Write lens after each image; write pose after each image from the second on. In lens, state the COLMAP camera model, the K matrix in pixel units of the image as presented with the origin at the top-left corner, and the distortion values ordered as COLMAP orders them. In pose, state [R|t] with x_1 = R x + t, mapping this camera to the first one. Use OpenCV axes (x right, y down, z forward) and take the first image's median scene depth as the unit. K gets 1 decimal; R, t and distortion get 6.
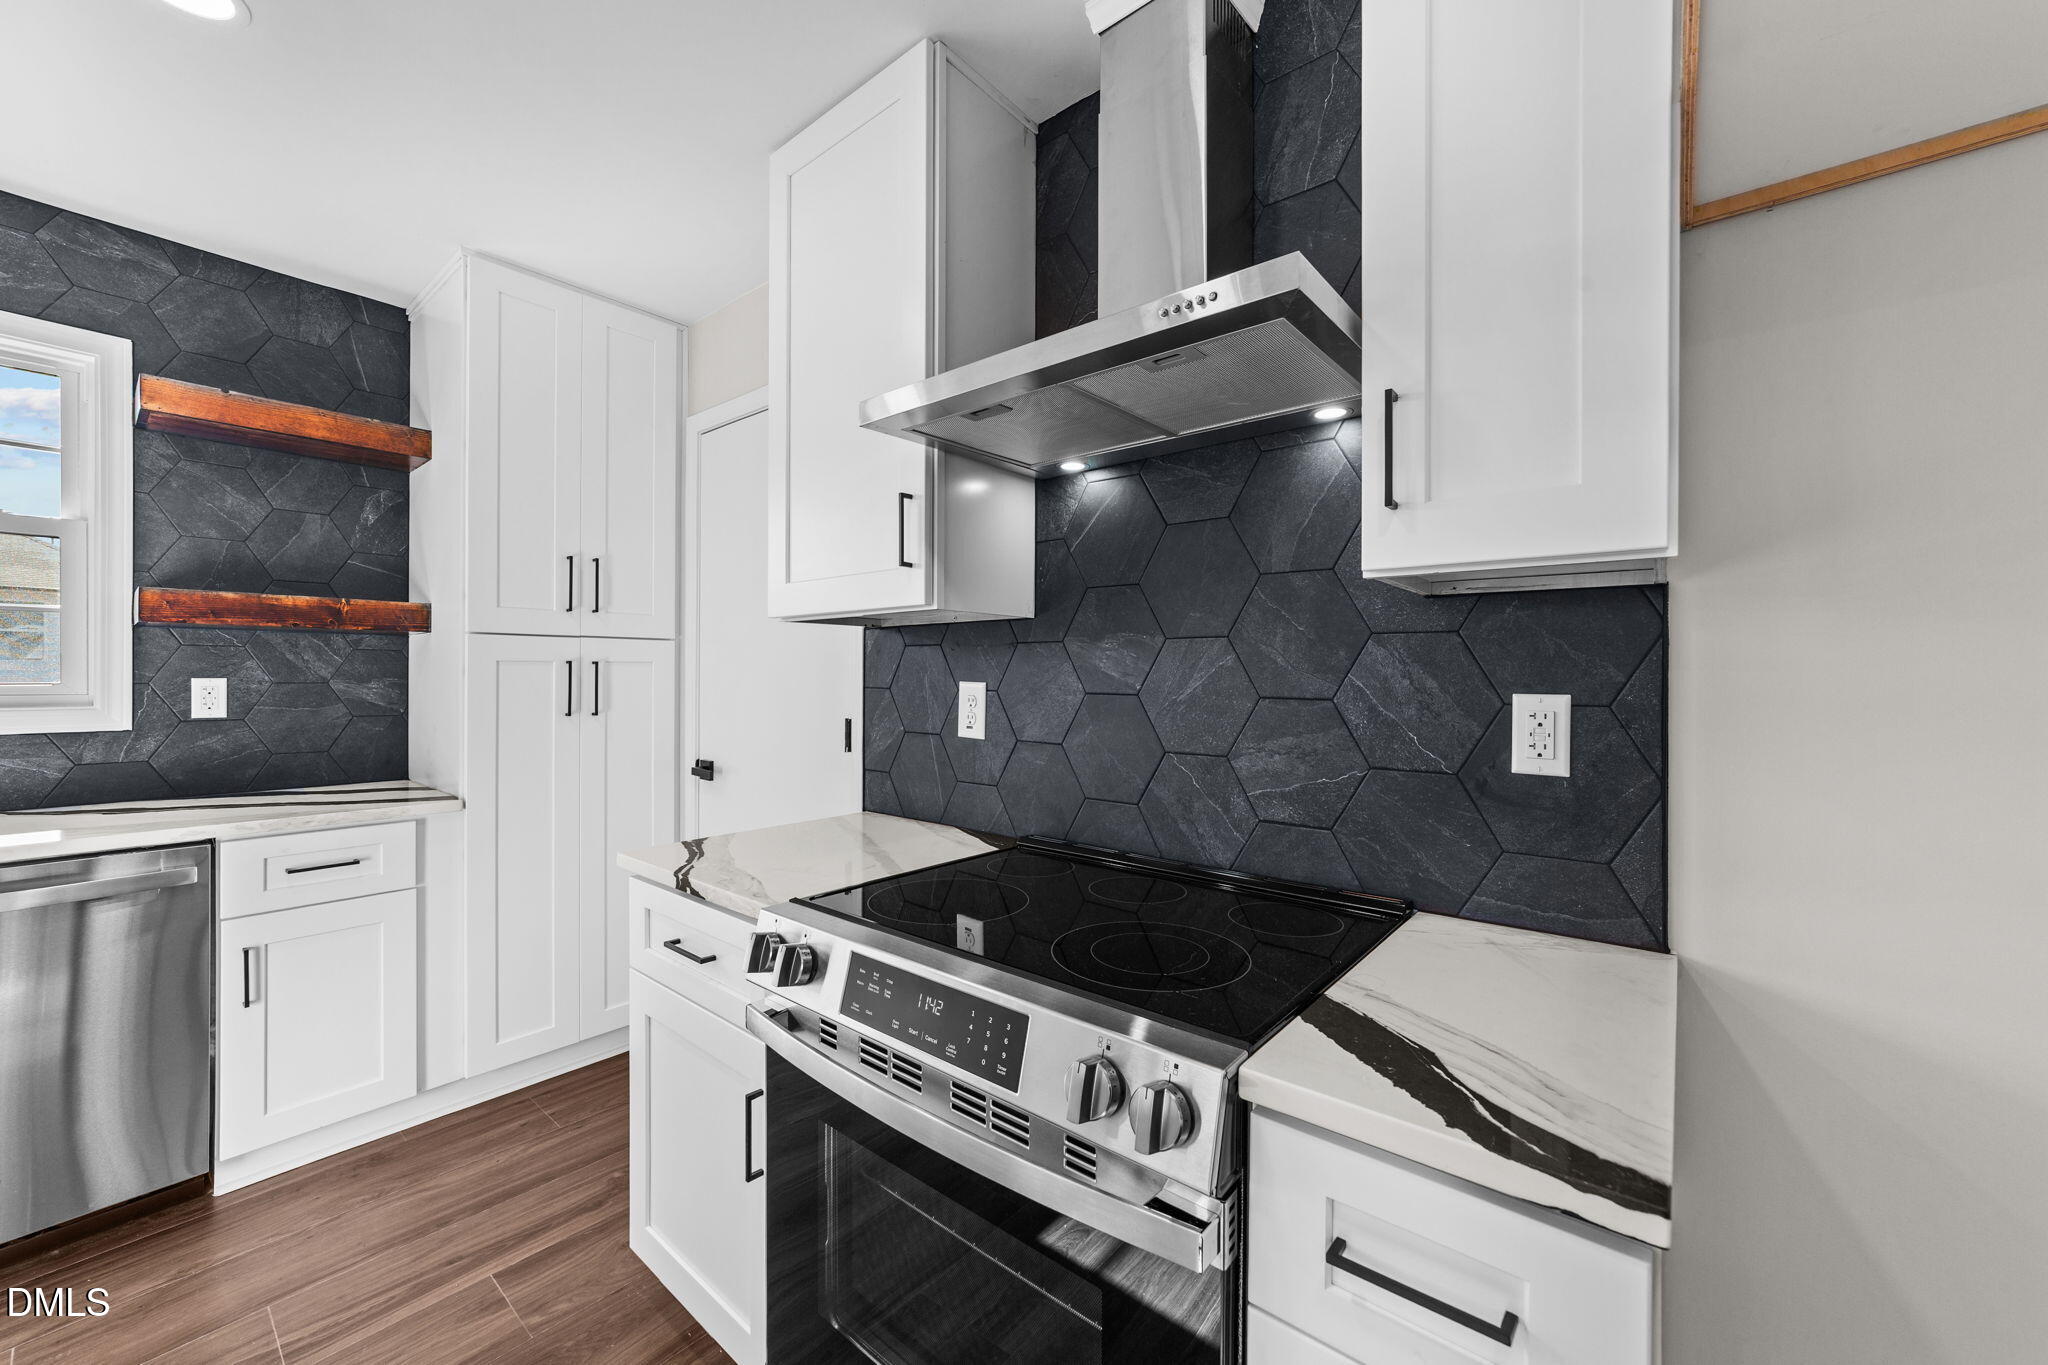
lens RADIAL K [[791.5, 0, 1038.3], [0, 791.5, 674.8], [0, 0, 1]] dist [-0.004425, 0.001692]
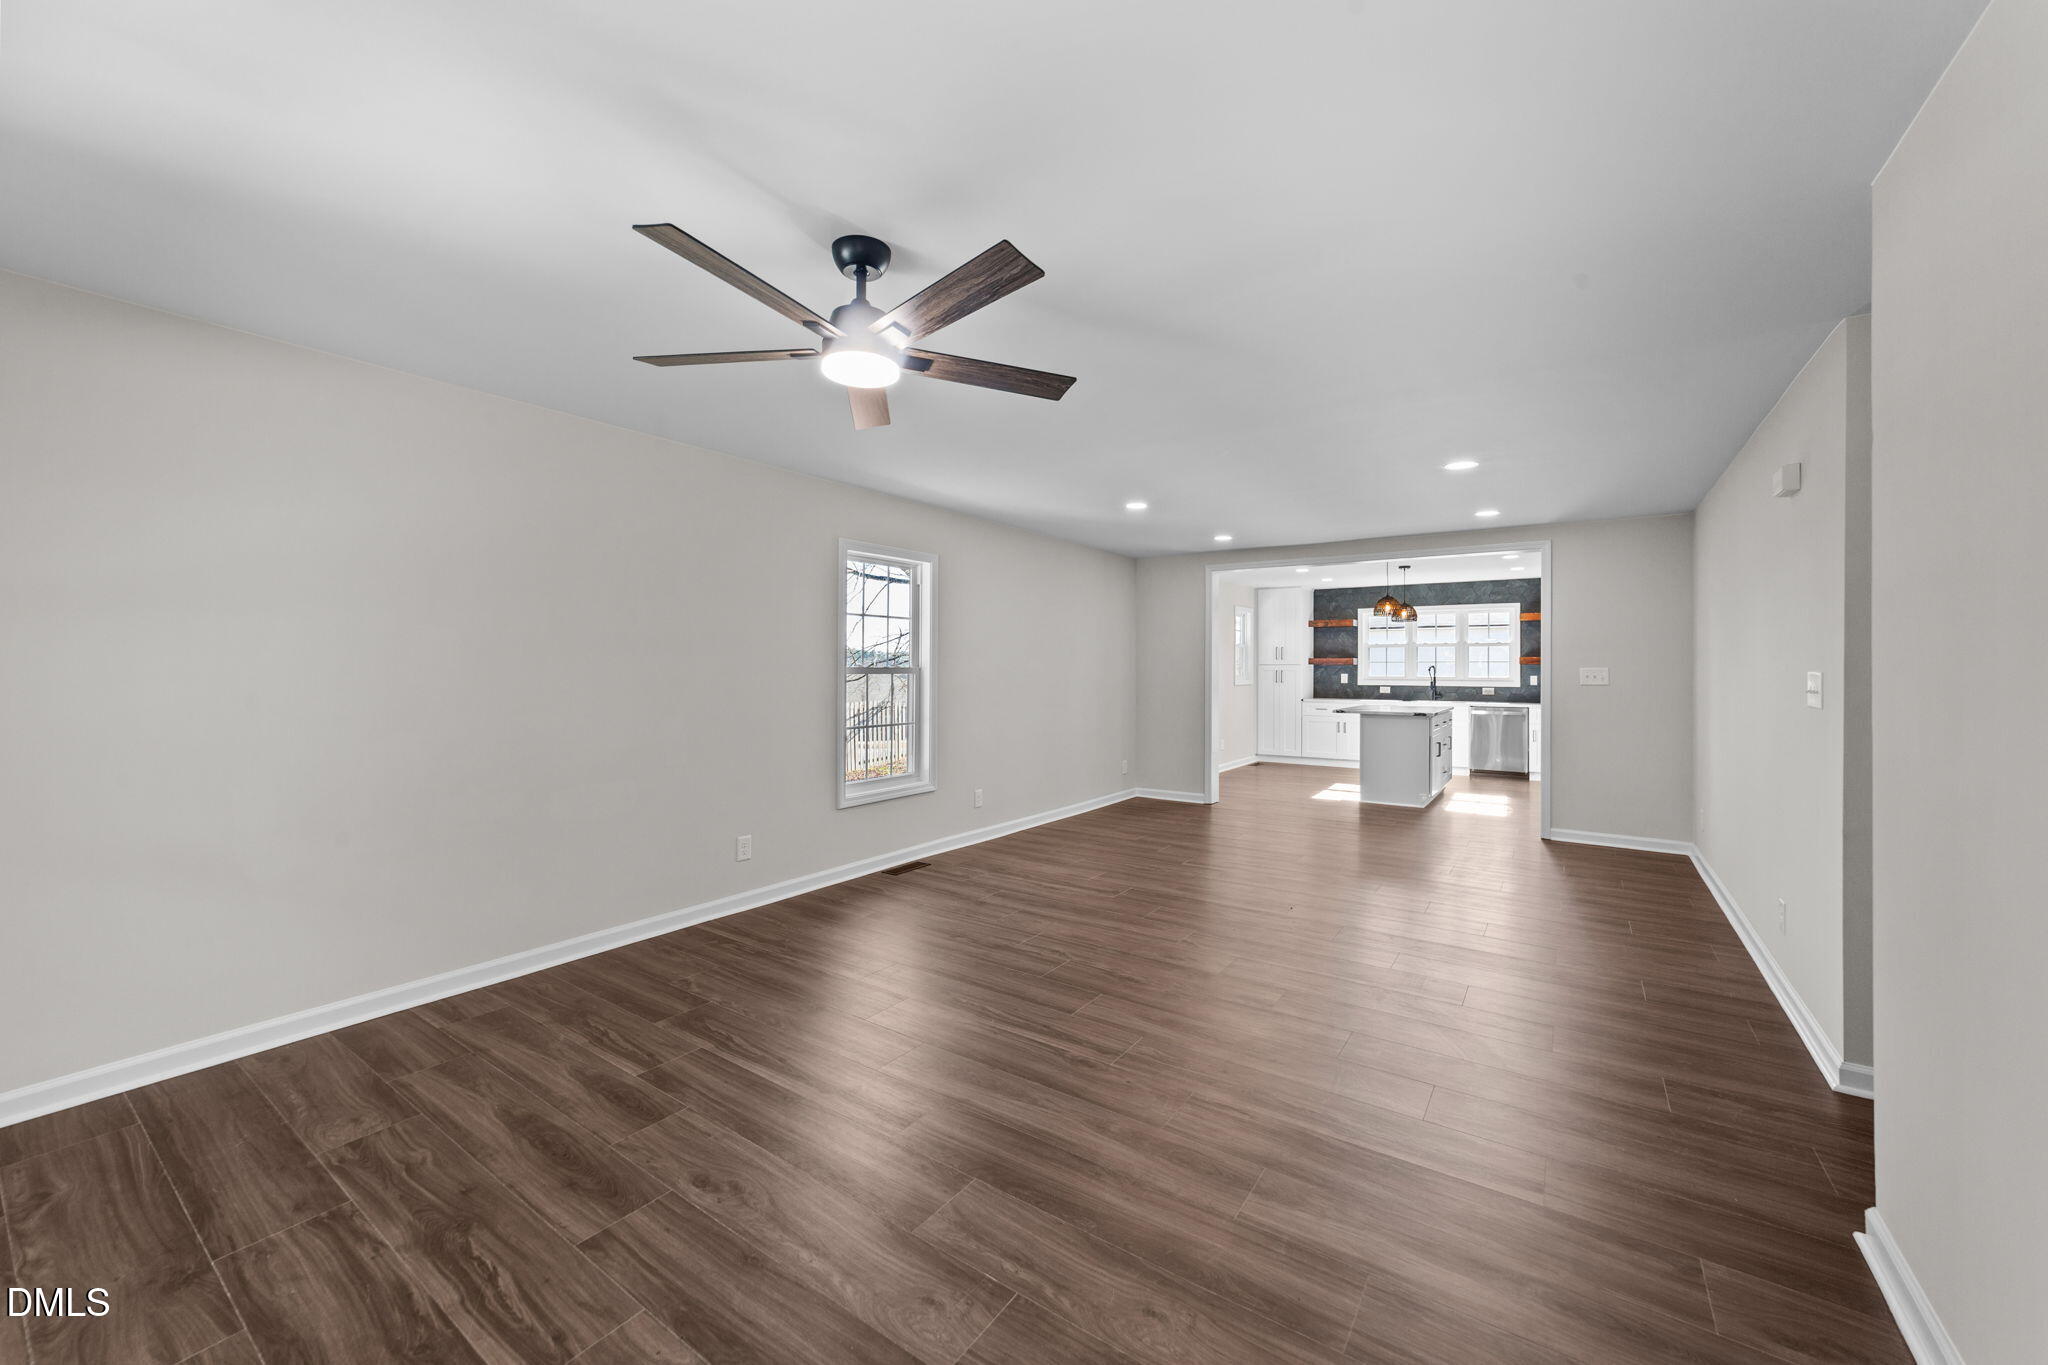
lens RADIAL K [[791.5, 0, 1029.0], [0, 791.5, 671.5], [0, 0, 1]] dist [-0.004425, 0.001692]
pose [[0.076628, -0.004493, -0.997050, 3.887256], [-0.003511, 0.999982, -0.004776, 0.013093], [0.997054, 0.003867, 0.076611, -2.660003]]
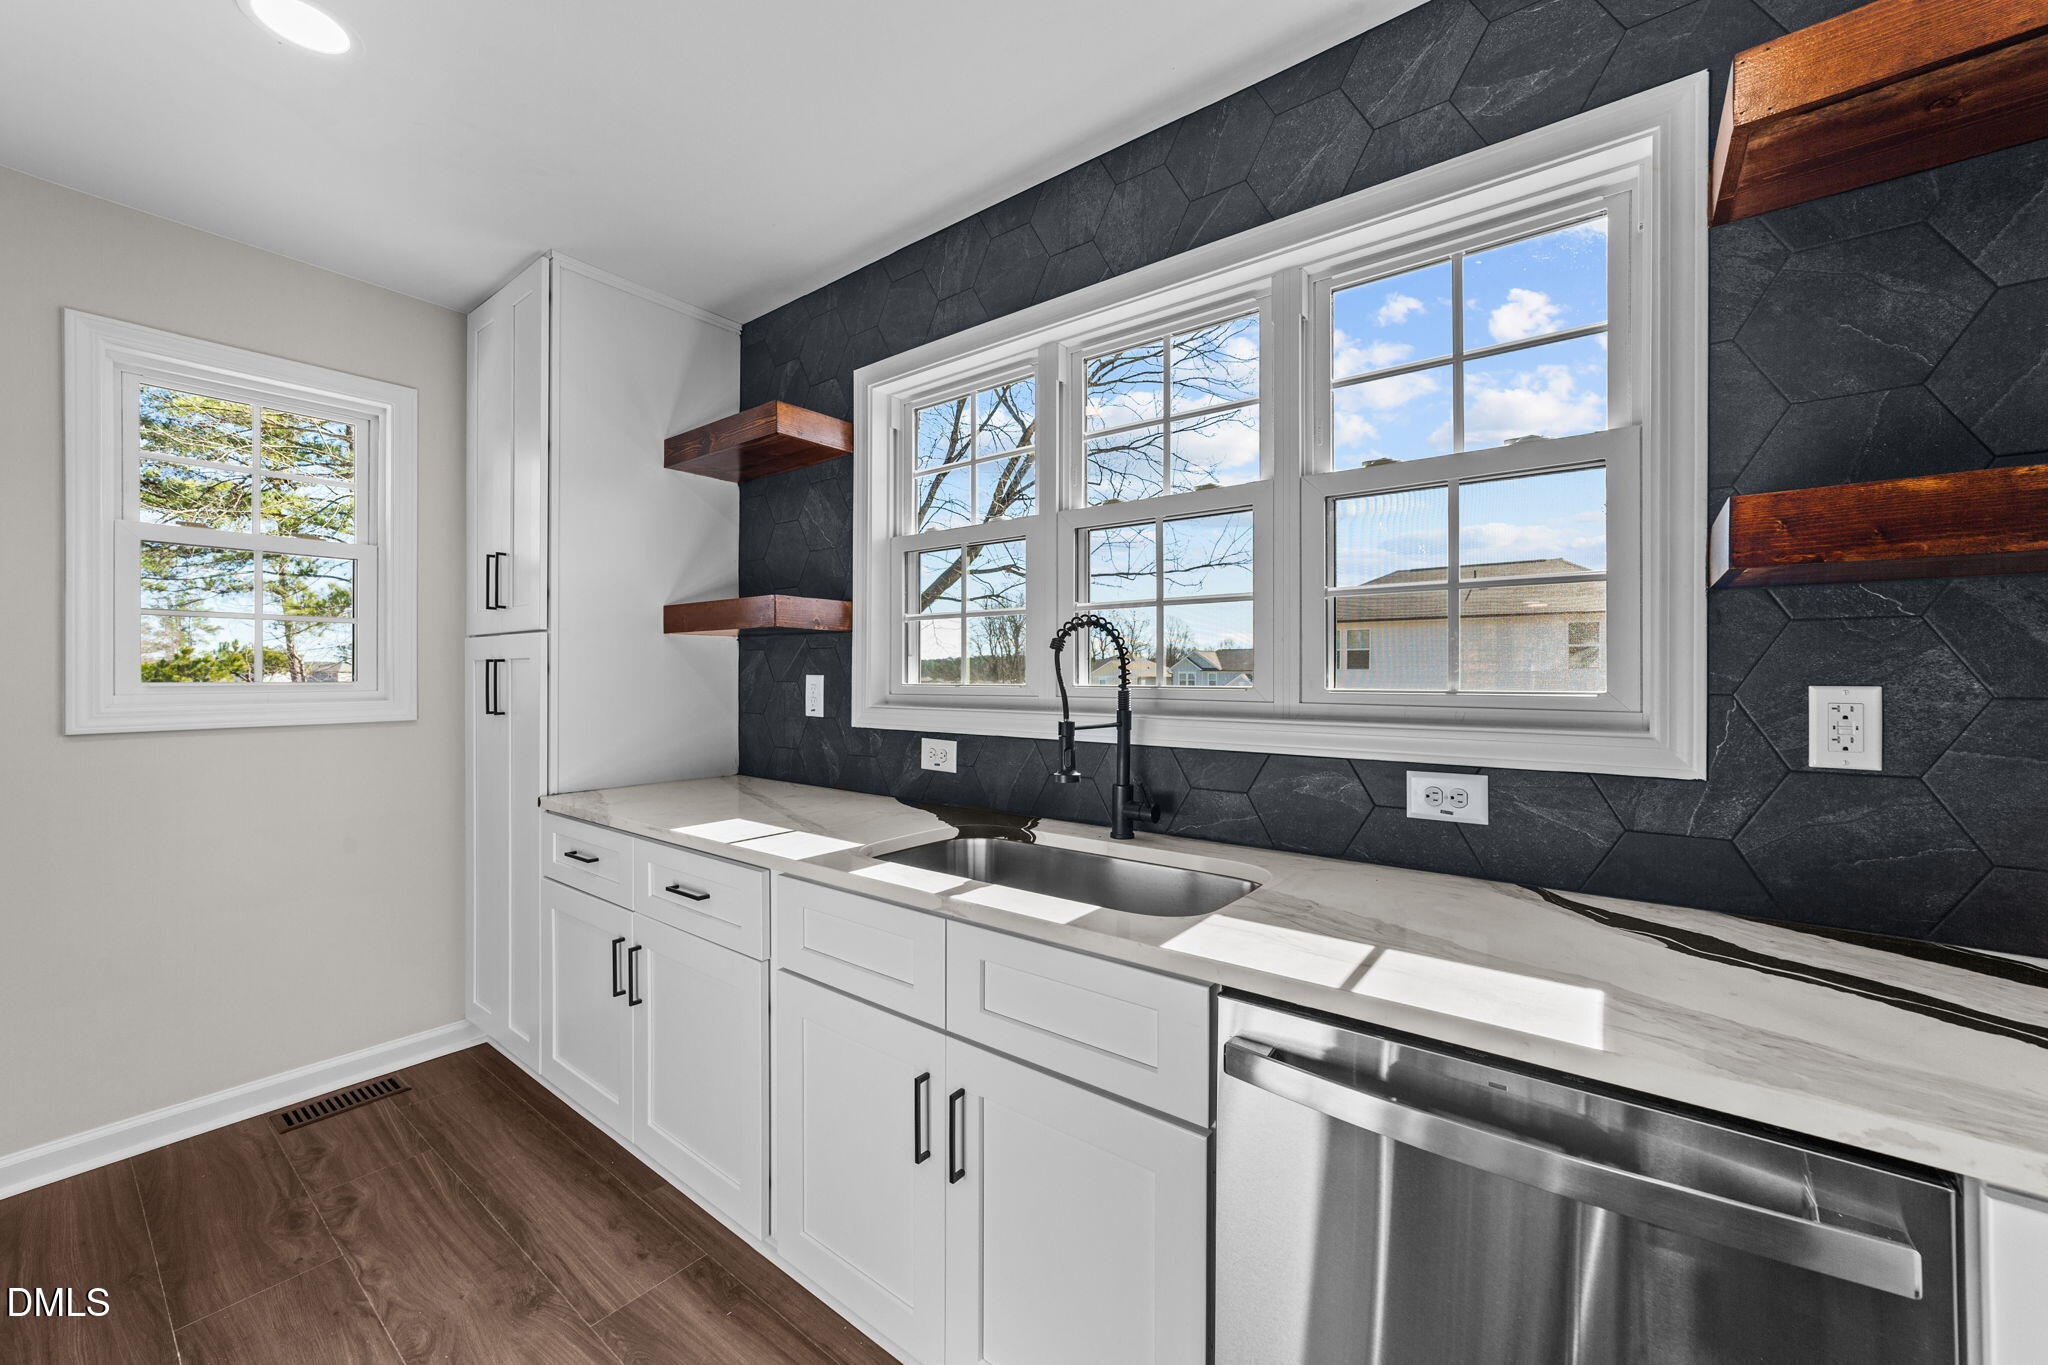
lens RADIAL K [[791.5, 0, 1026.1], [0, 791.5, 675.6], [0, 0, 1]] dist [-0.004425, 0.001692]
pose [[0.030517, 0.000025, -0.999534, -0.732721], [0.002914, 0.999996, 0.000114, -0.005145], [0.999530, -0.002916, 0.030517, 0.609021]]
